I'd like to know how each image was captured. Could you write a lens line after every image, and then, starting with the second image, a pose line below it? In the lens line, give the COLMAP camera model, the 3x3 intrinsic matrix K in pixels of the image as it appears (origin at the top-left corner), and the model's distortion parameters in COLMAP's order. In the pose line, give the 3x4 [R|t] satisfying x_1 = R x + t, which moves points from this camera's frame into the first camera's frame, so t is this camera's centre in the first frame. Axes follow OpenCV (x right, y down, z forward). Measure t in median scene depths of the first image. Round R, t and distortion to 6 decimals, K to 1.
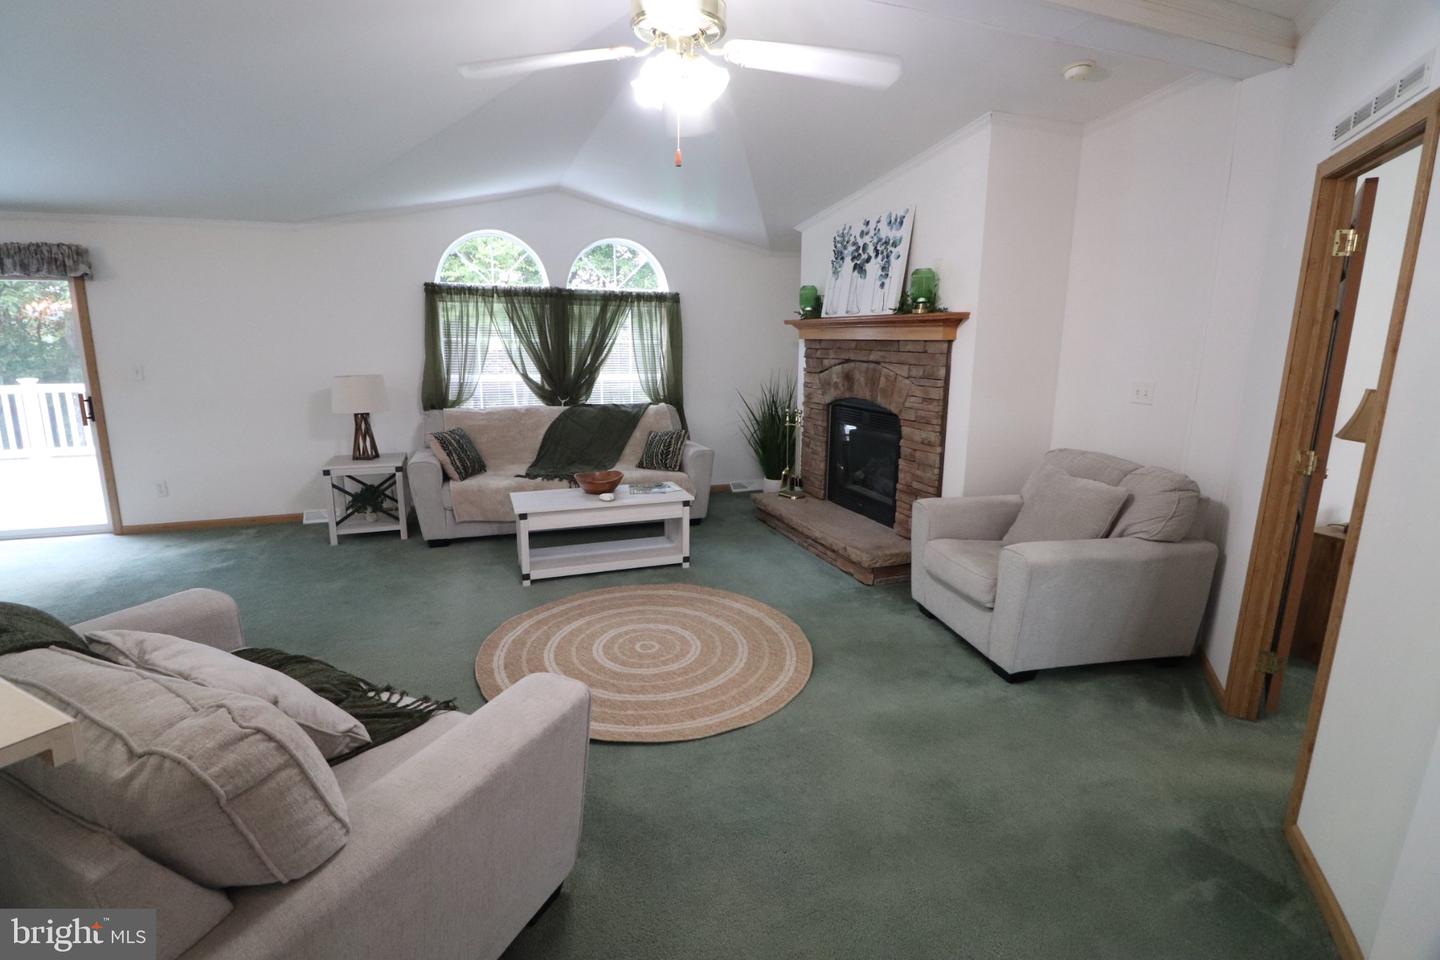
lens RADIAL K [[672.9, 0, 711.0], [0, 672.9, 475.0], [0, 0, 1]] dist [-0.008505, -0.006309]
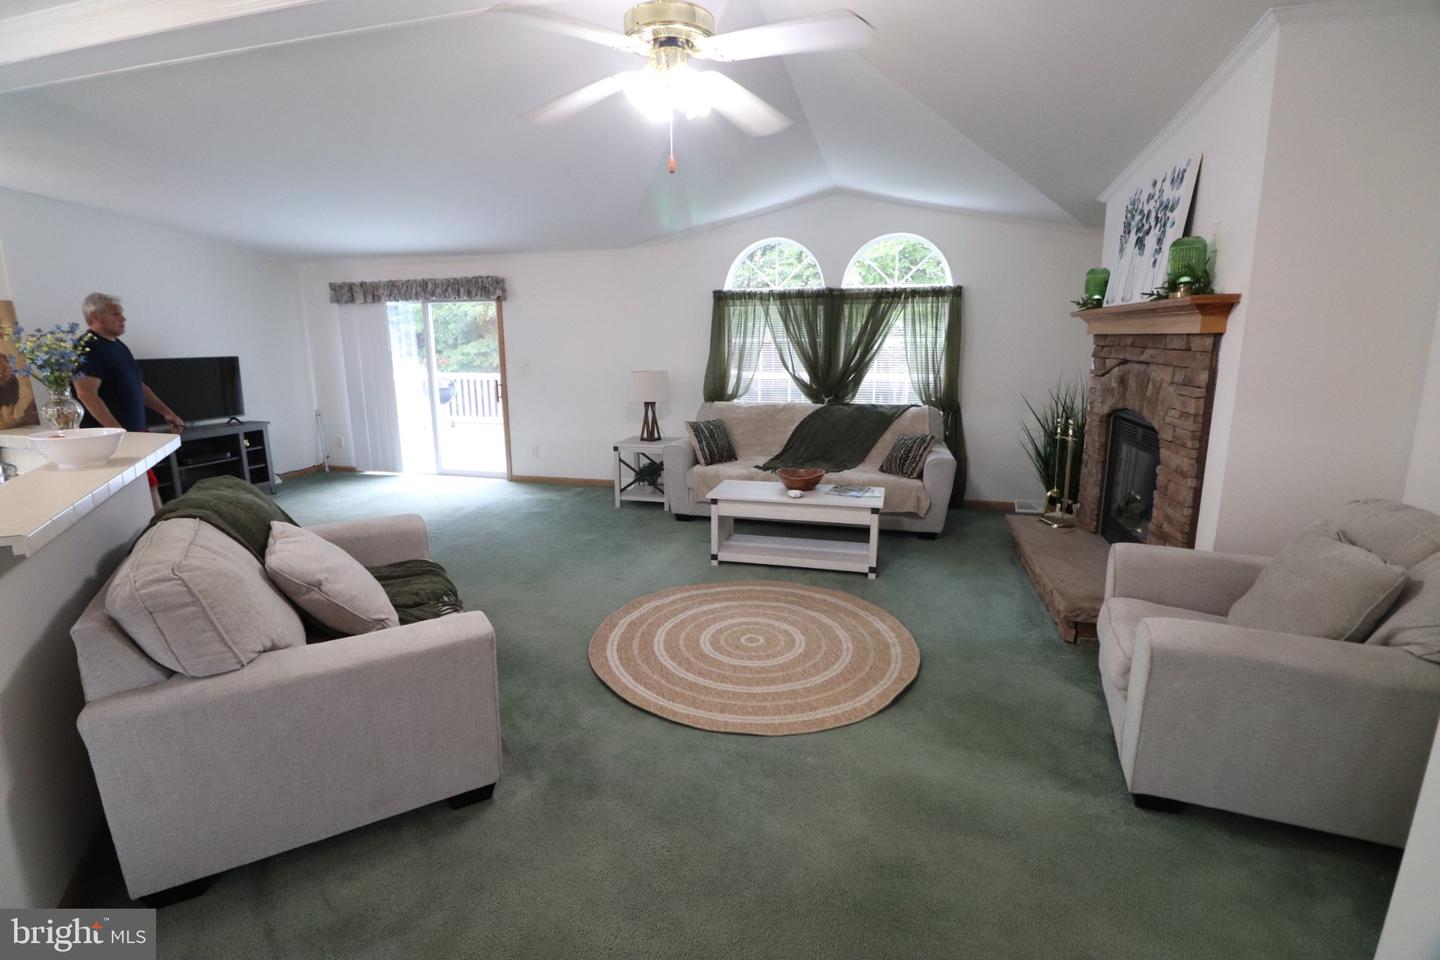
lens RADIAL K [[672.9, 0, 707.7], [0, 672.9, 473.6], [0, 0, 1]] dist [-0.008505, -0.006309]
pose [[0.810915, 0.101633, -0.576271, 0.303378], [-0.102503, 0.994246, 0.031108, -0.014596], [0.576117, 0.033844, 0.816667, 0.089881]]
